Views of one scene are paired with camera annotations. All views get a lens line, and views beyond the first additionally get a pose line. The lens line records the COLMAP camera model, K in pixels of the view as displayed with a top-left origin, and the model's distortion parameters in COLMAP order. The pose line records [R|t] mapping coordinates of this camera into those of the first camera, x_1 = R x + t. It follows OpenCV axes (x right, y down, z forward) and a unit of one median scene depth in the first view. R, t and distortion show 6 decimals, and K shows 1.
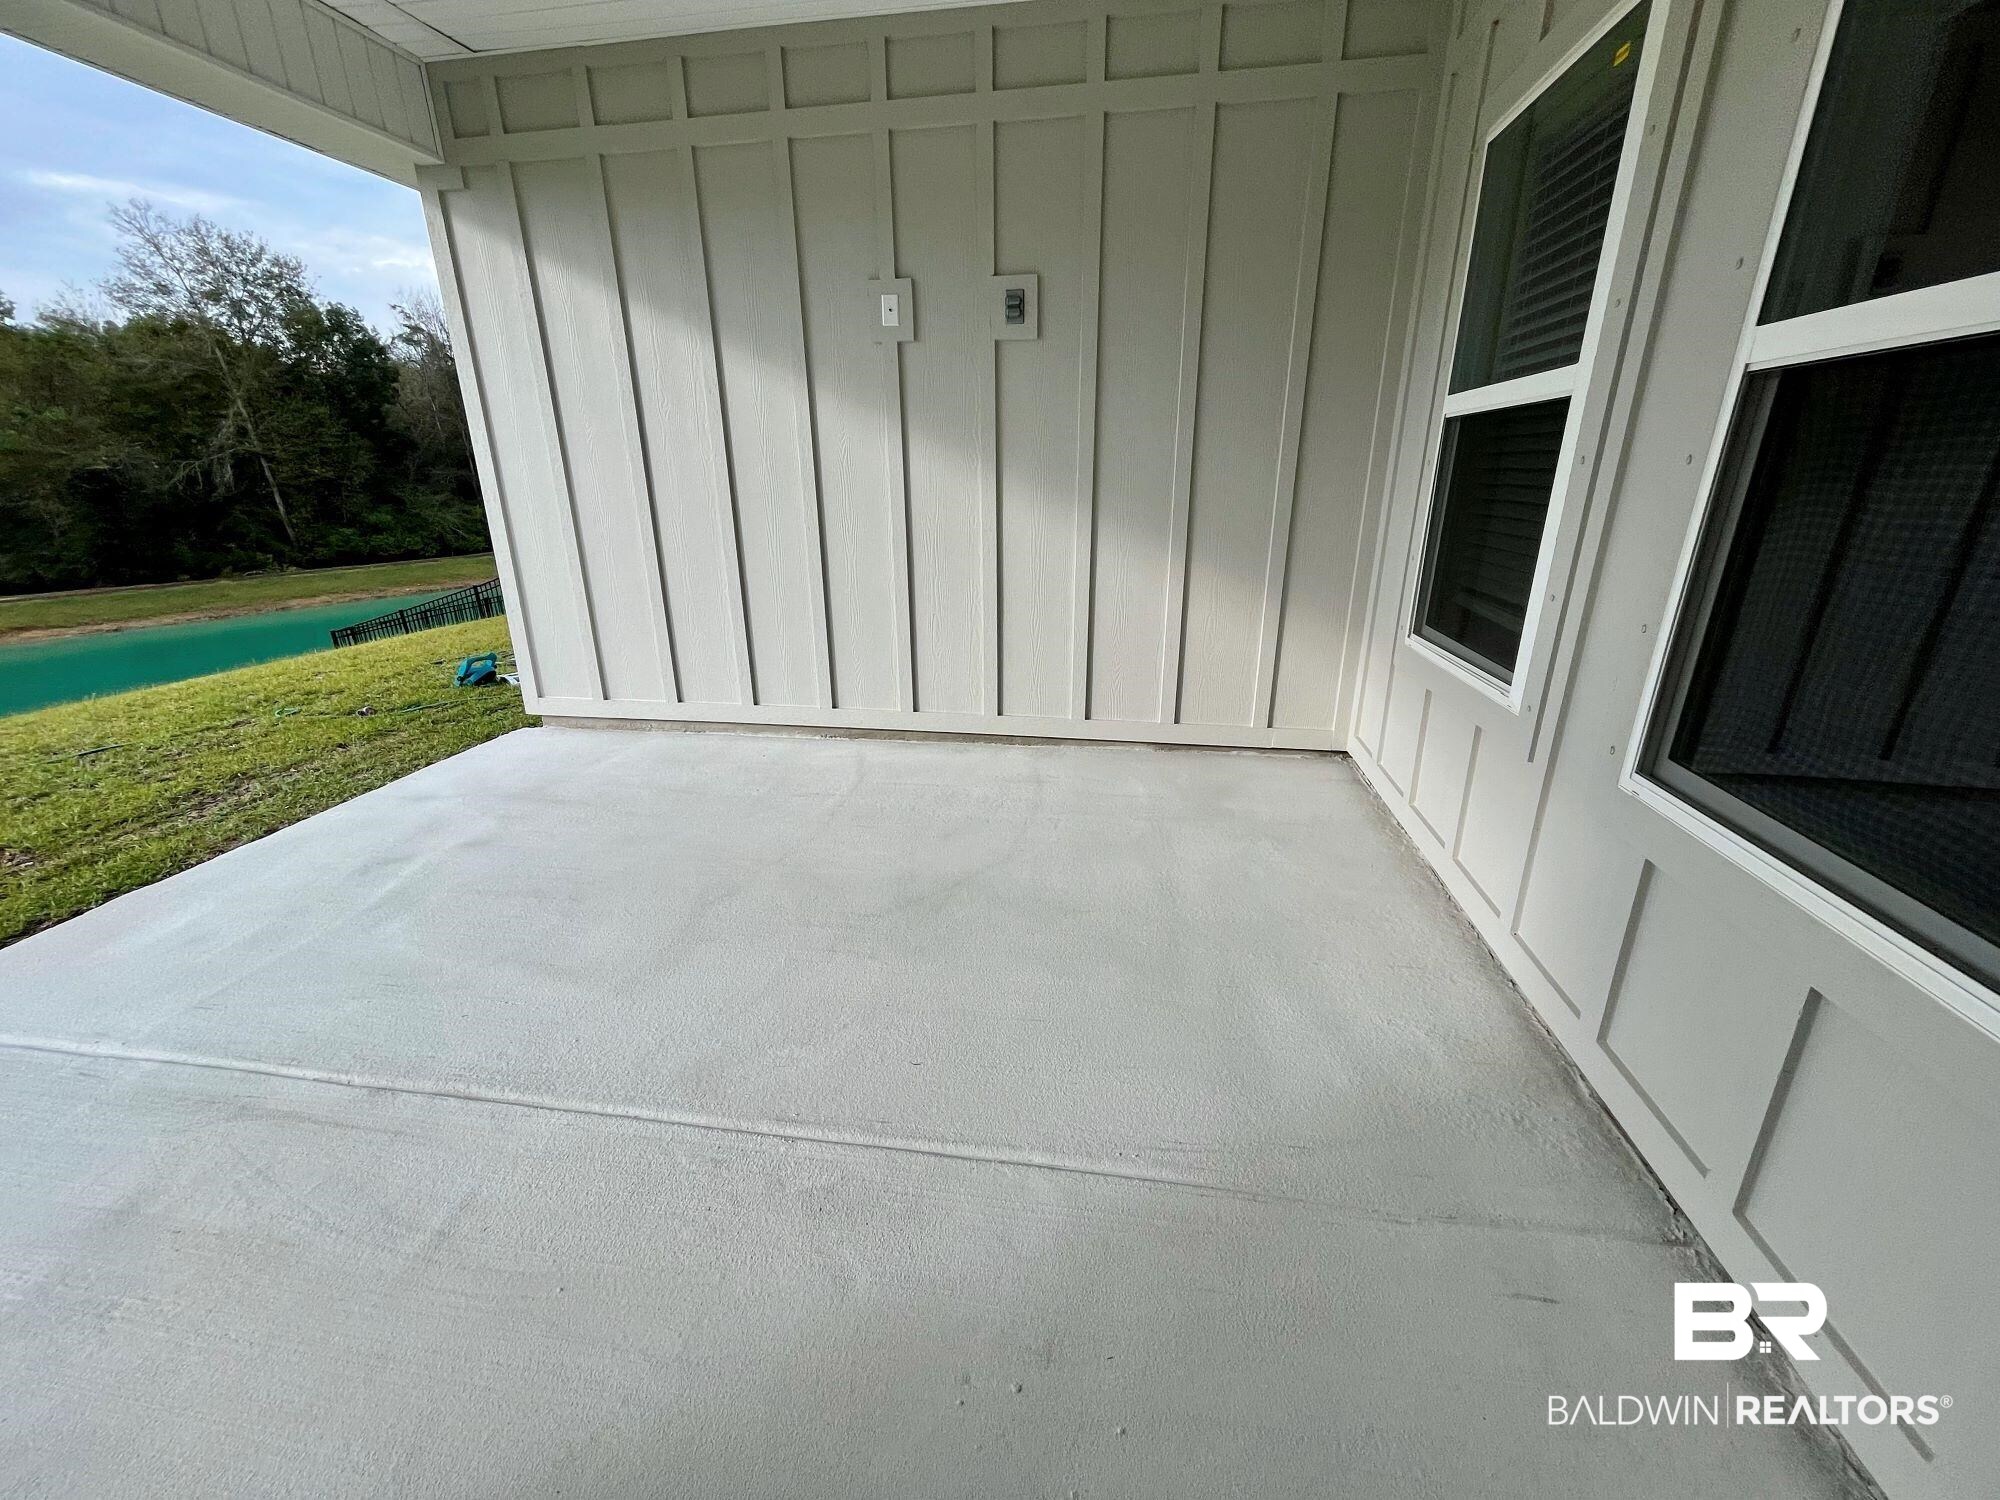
lens RADIAL K [[808.2, 0, 994.1], [0, 808.2, 754.3], [0, 0, 1]] dist [-0.005358, 0.000526]
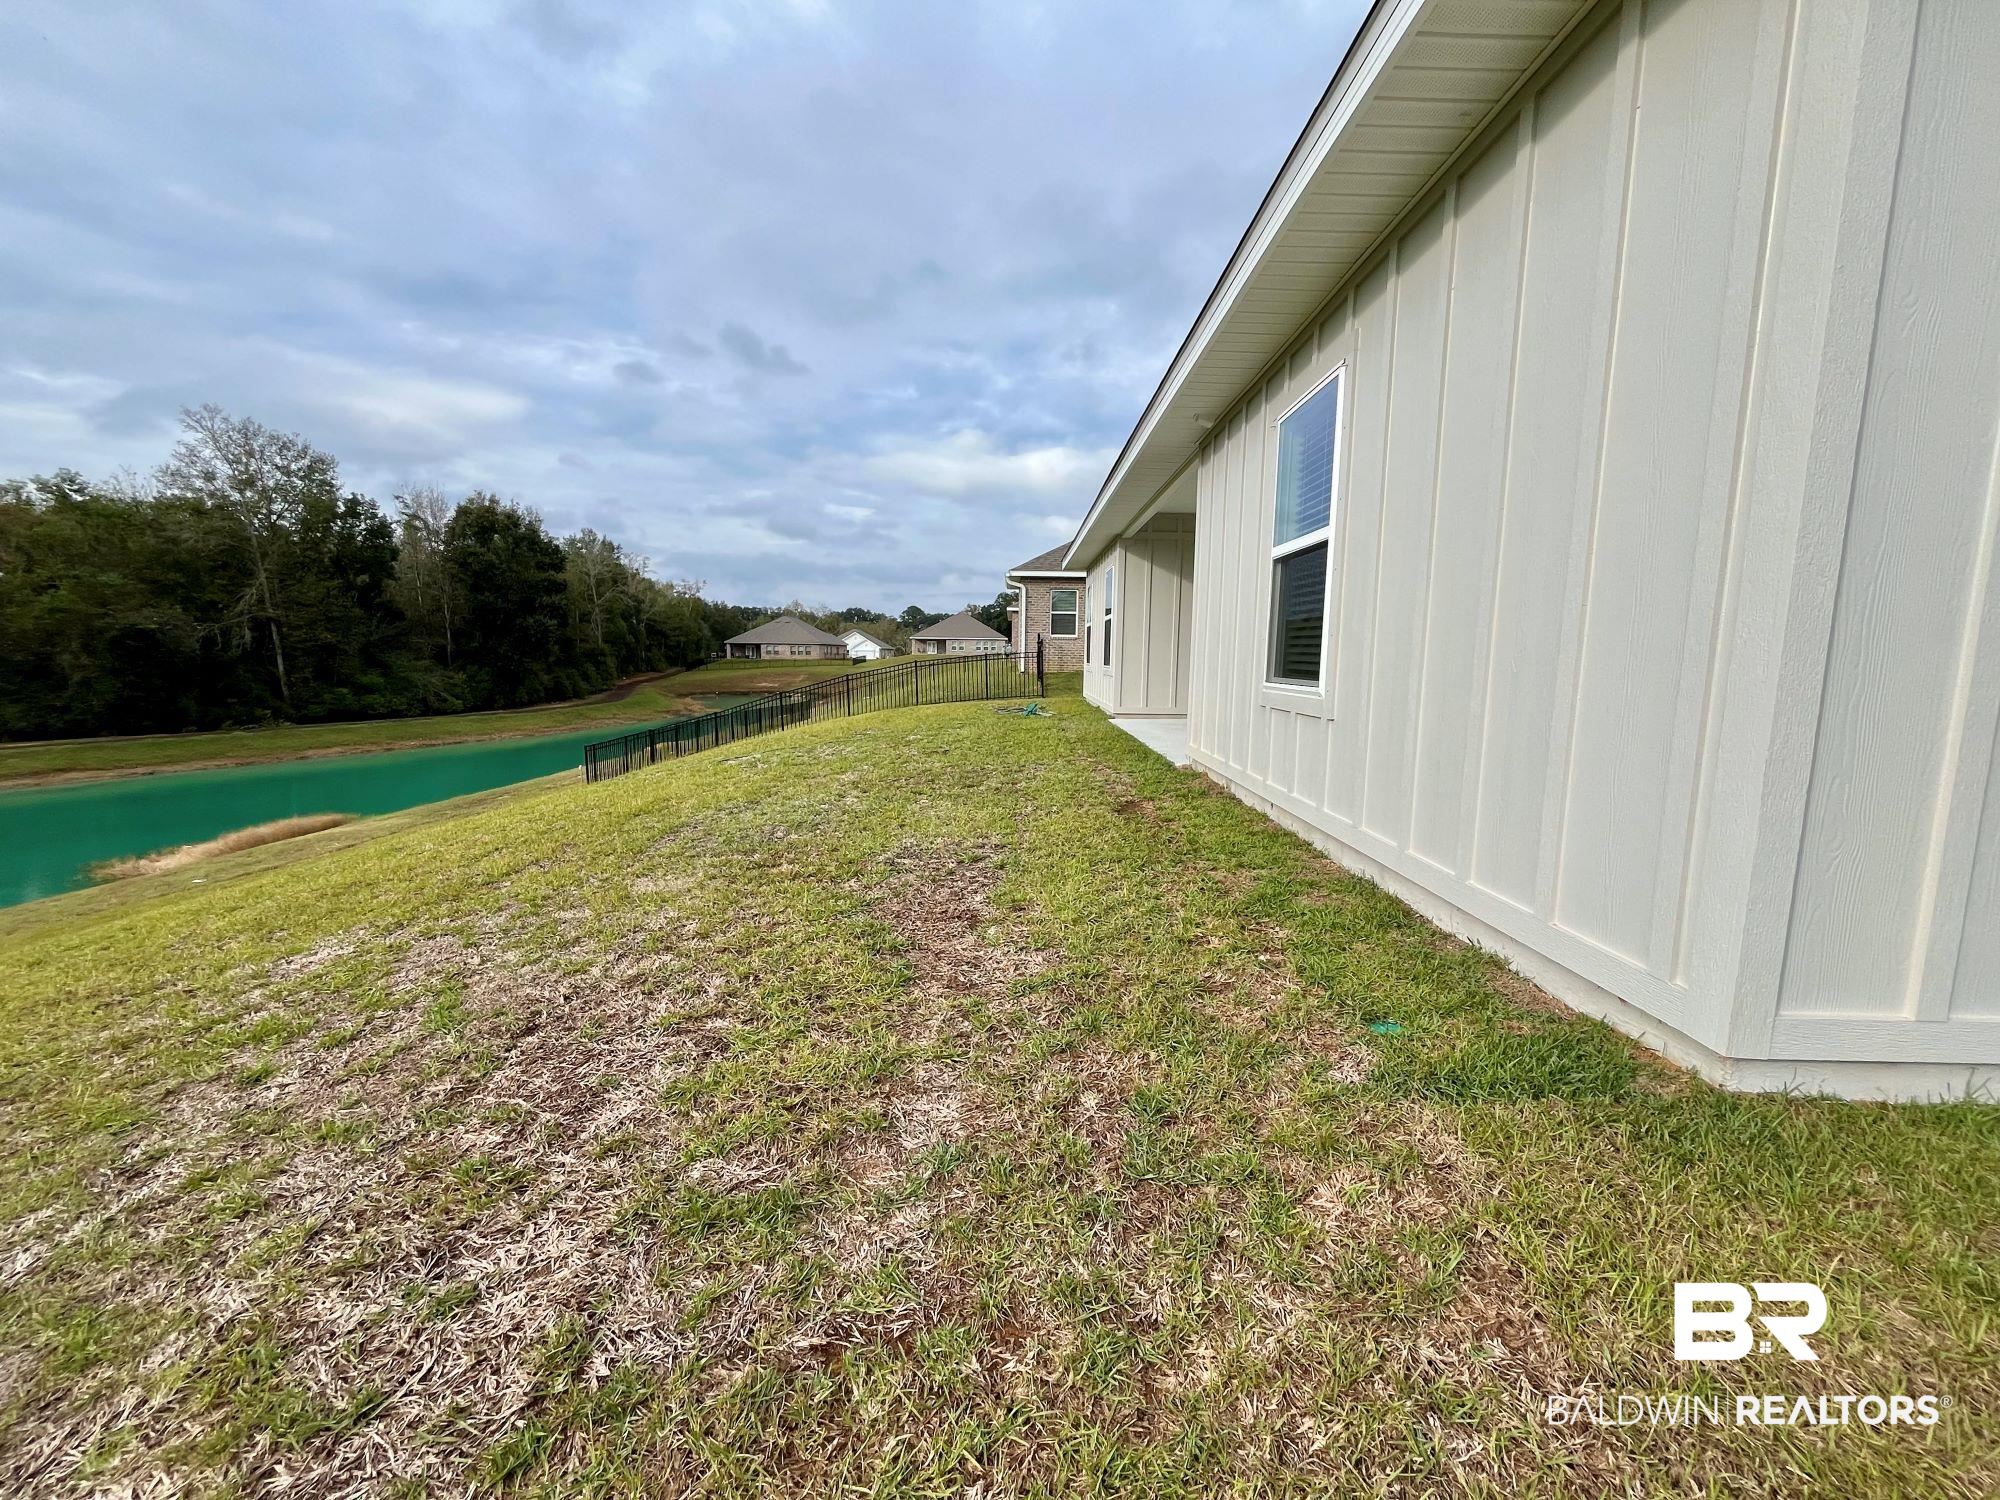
lens RADIAL K [[808.2, 0, 1000.8], [0, 808.2, 754.9], [0, 0, 1]] dist [-0.005358, 0.000526]
pose [[0.986878, 0.002141, 0.161452, -0.130098], [0.032758, 0.976463, -0.213183, 0.062908], [-0.158108, 0.215675, 0.963580, -0.146502]]
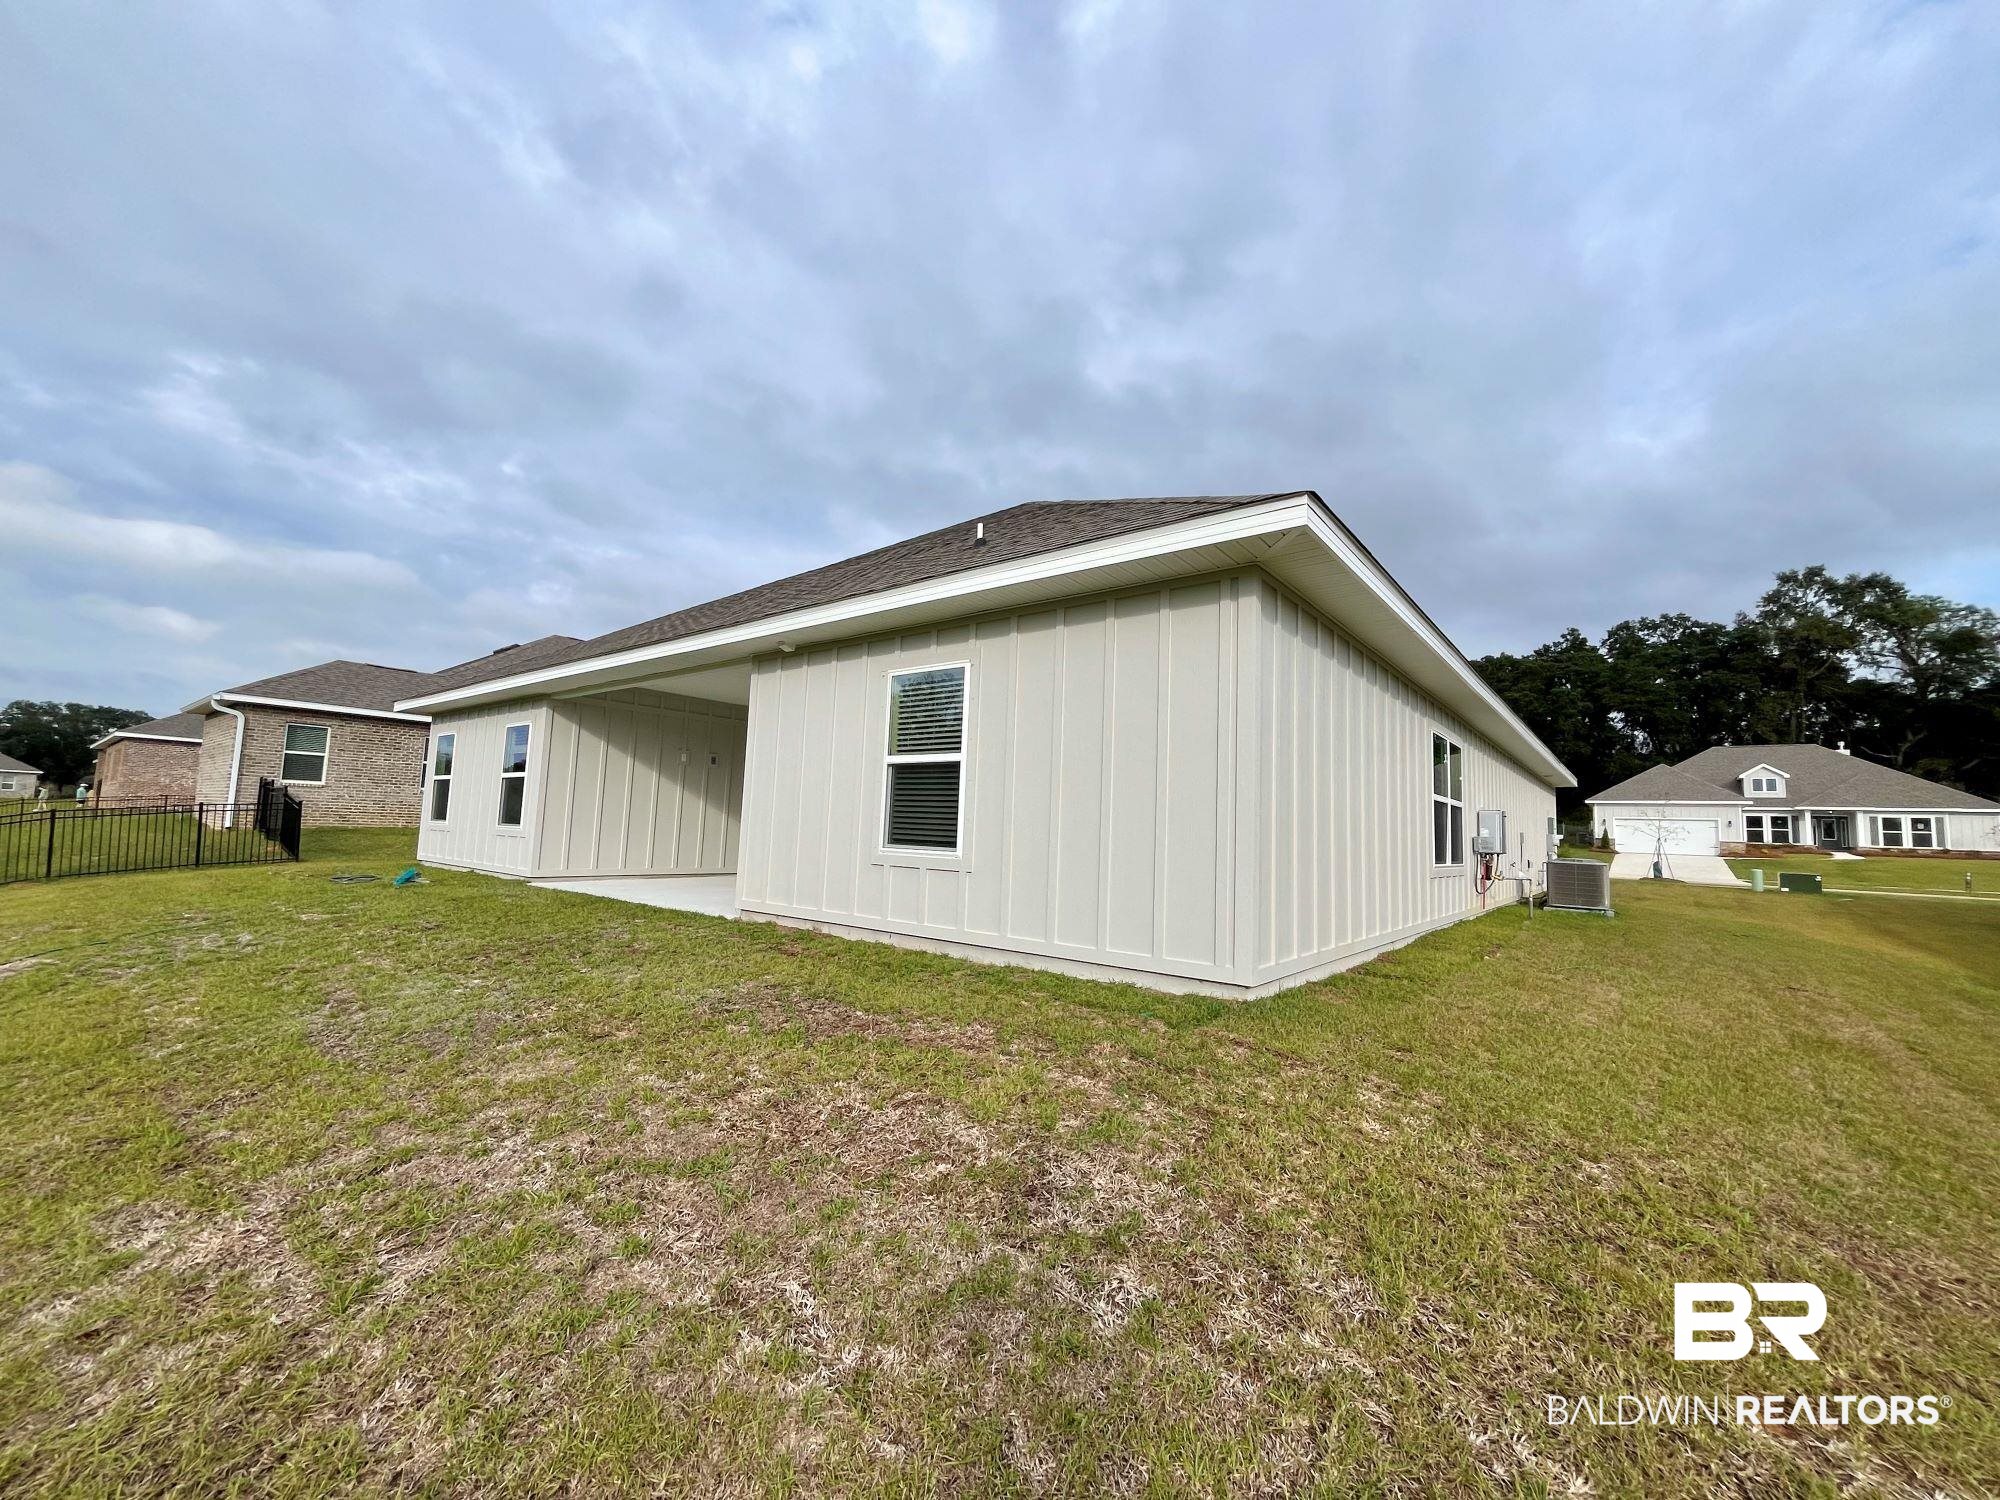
lens RADIAL K [[808.2, 0, 997.3], [0, 808.2, 751.1], [0, 0, 1]] dist [-0.005358, 0.000526]
pose [[0.479836, 0.112183, 0.870156, -0.201893], [0.255233, 0.931048, -0.260778, 0.060144], [-0.839413, 0.347223, 0.418118, -0.139204]]
